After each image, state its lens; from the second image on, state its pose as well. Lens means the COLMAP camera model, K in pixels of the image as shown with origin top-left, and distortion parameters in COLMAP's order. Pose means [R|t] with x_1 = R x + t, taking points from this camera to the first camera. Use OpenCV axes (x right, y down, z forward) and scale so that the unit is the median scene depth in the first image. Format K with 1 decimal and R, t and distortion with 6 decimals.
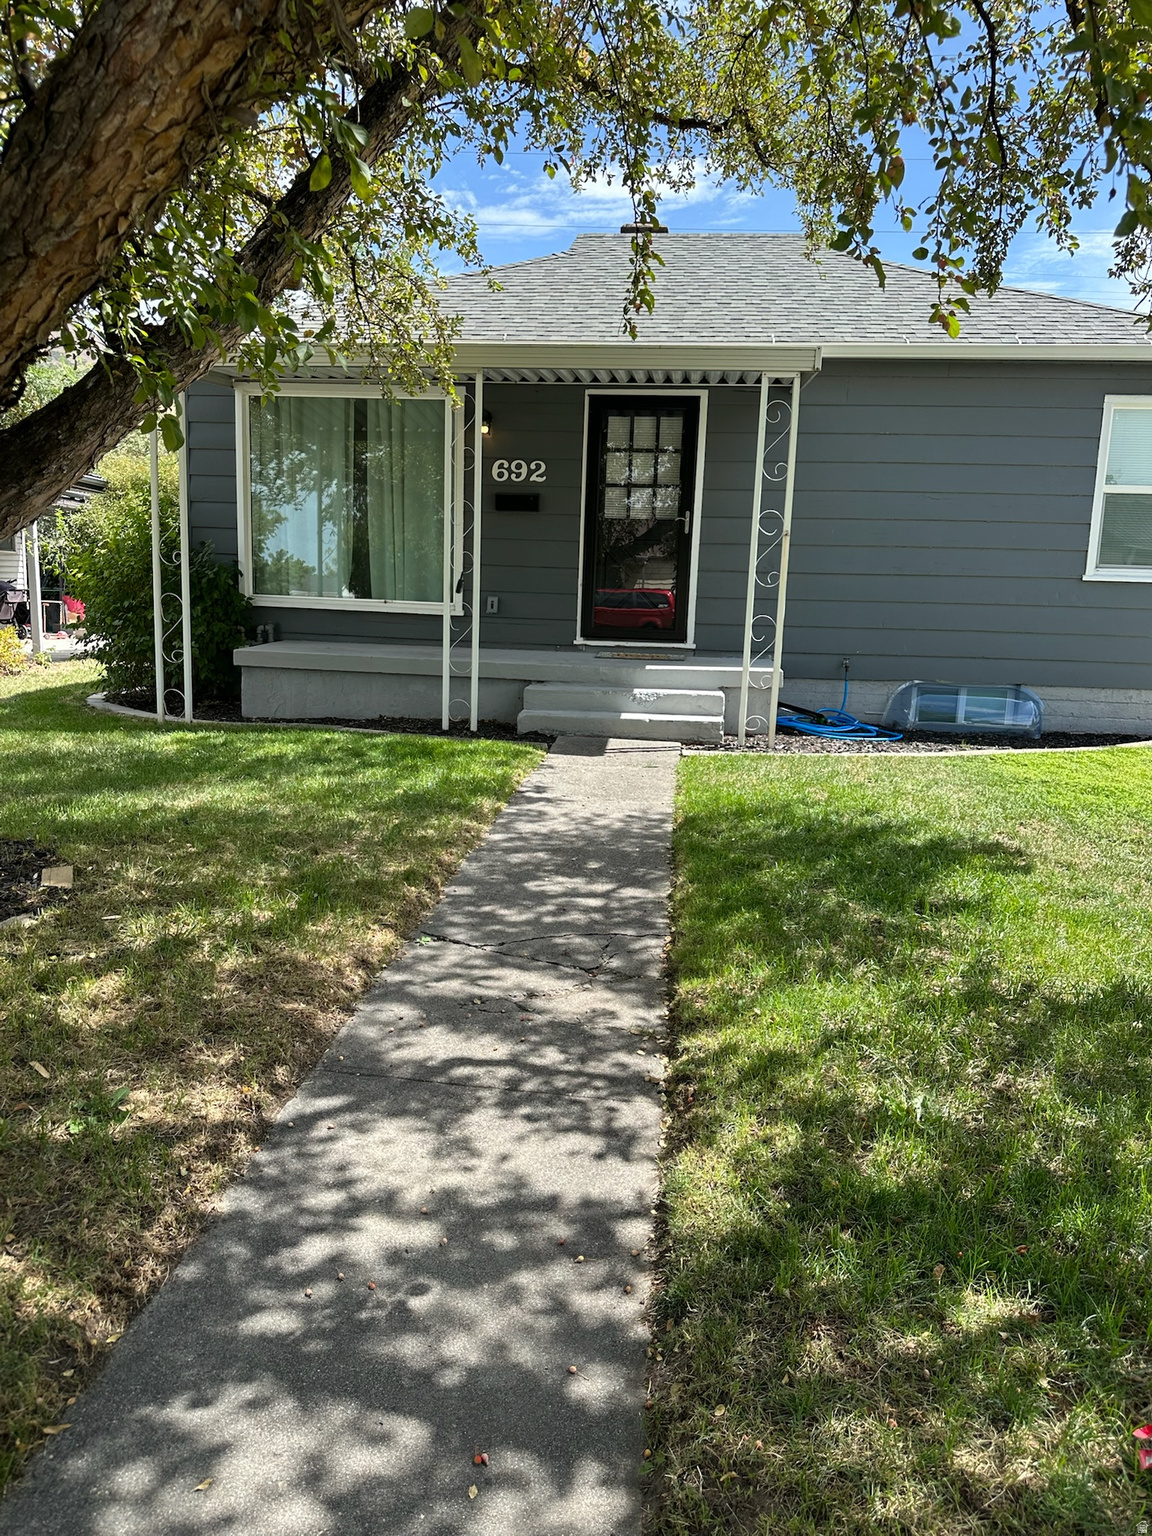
lens RADIAL K [[1063.4, 0, 570.6], [0, 1063.4, 773.8], [0, 0, 1]] dist [0.062892, -0.004388]
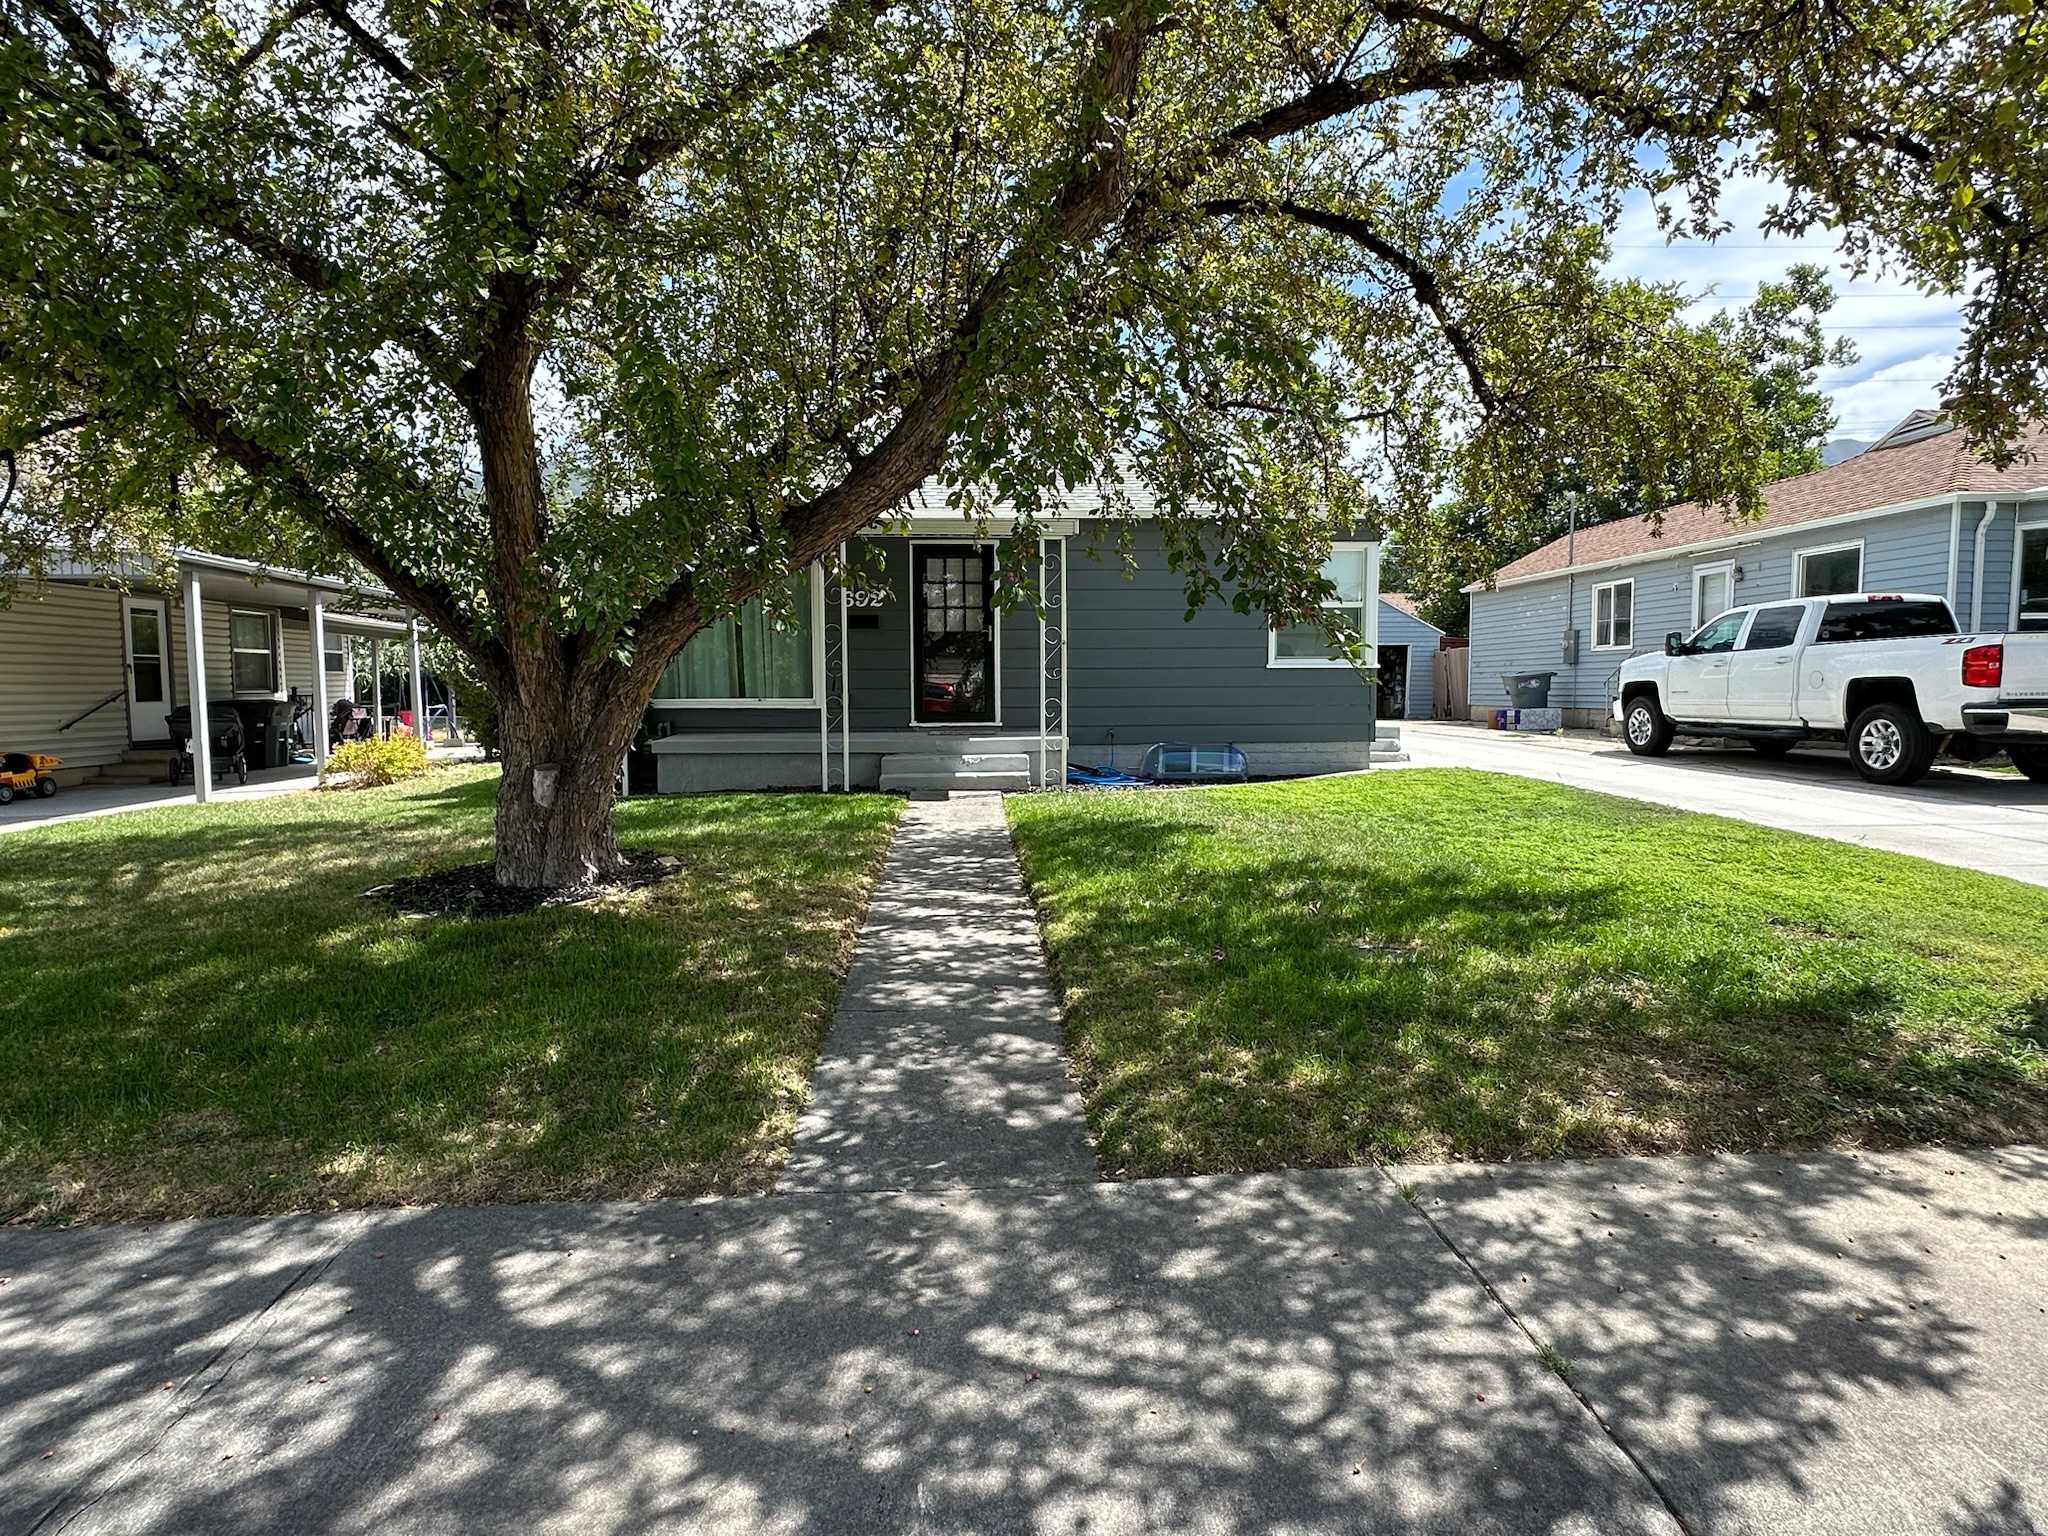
lens RADIAL K [[1074.7, 0, 1027.3], [0, 1074.7, 767.9], [0, 0, 1]] dist [-0.001327, -0.000040]
pose [[0.985121, -0.046495, 0.165455, -0.095166], [0.061640, 0.994246, -0.087610, 0.067287], [-0.160429, 0.096505, 0.982318, -0.399691]]
